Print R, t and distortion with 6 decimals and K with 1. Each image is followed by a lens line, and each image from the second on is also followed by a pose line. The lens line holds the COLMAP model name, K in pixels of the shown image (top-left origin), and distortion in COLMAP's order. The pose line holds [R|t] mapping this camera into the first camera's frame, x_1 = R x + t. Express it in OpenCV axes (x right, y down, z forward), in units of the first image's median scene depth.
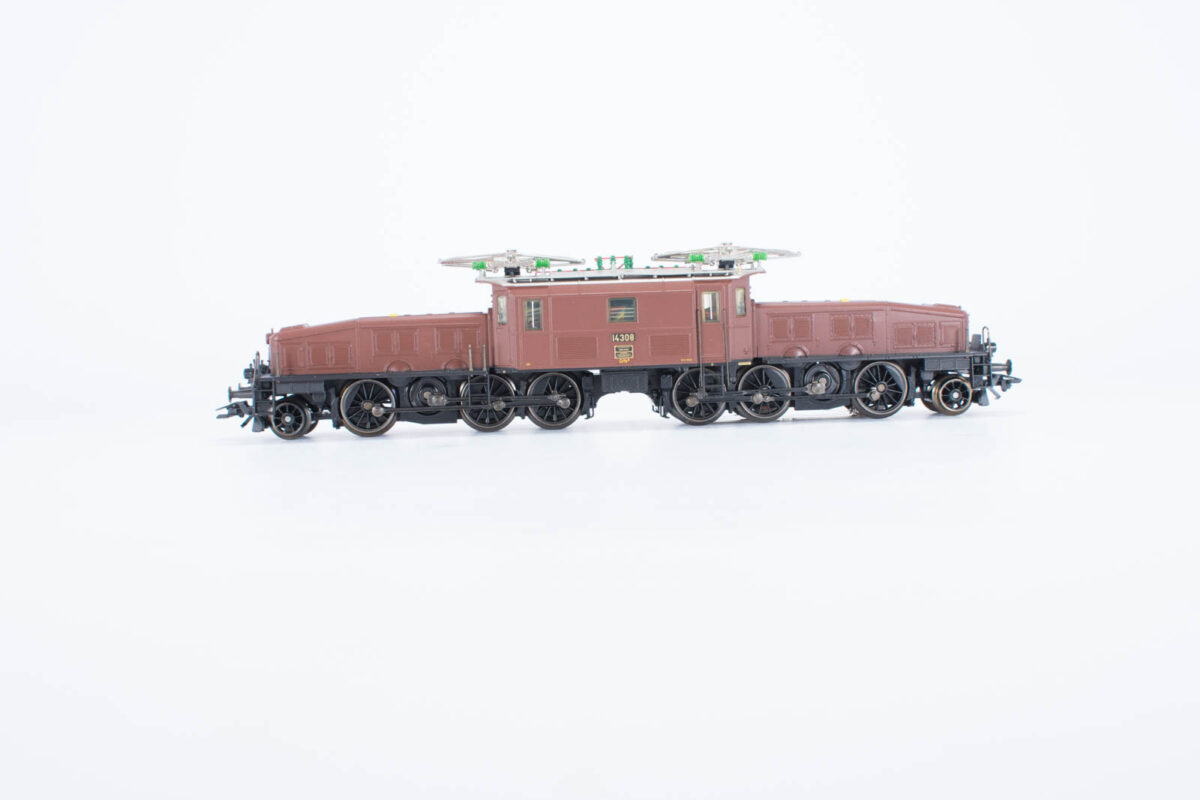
lens RADIAL K [[1112.6, 0, 603.6], [0, 1112.6, 398.0], [0, 0, 1]] dist [-0.050171, 0.000000]
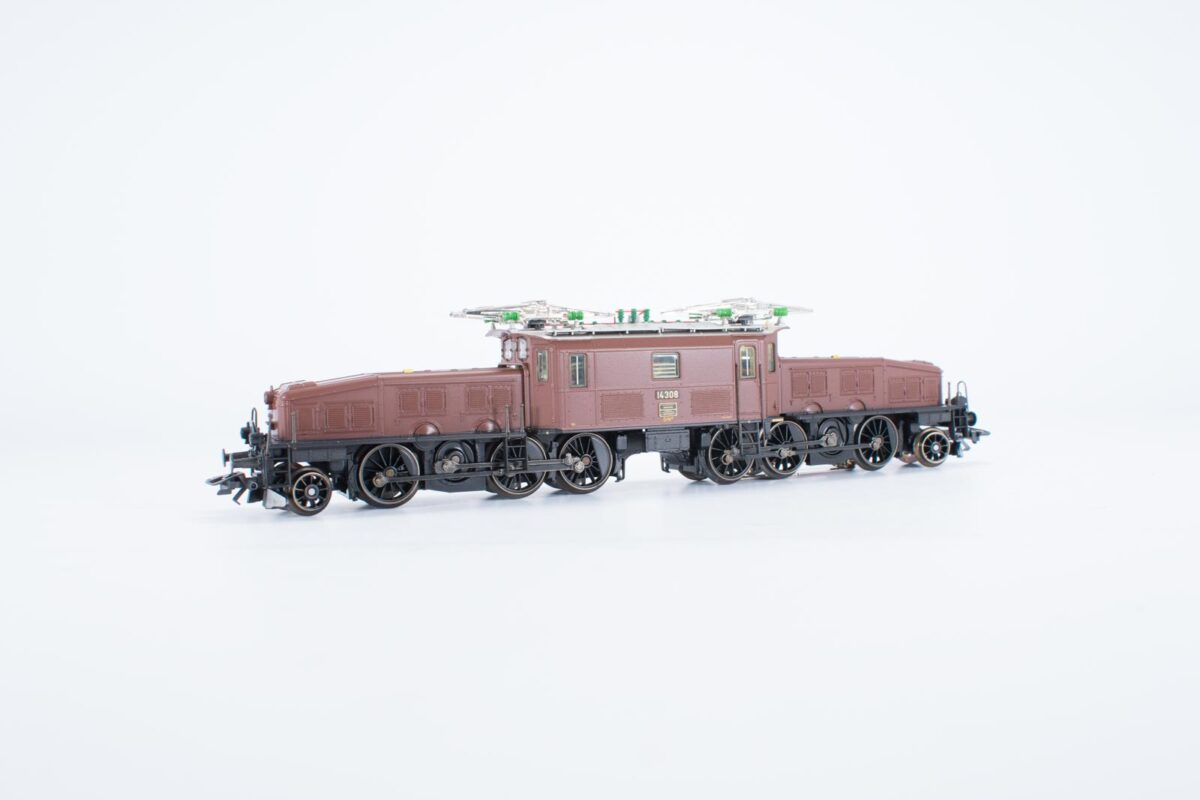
lens RADIAL K [[1267.8, 0, 608.6], [0, 1267.8, 396.1], [0, 0, 1]] dist [-0.106911, 0.000000]
pose [[0.933995, -0.007257, 0.357213, -0.402007], [0.031784, 0.997517, -0.062839, 0.013829], [-0.355870, 0.070045, 0.931907, 0.002444]]
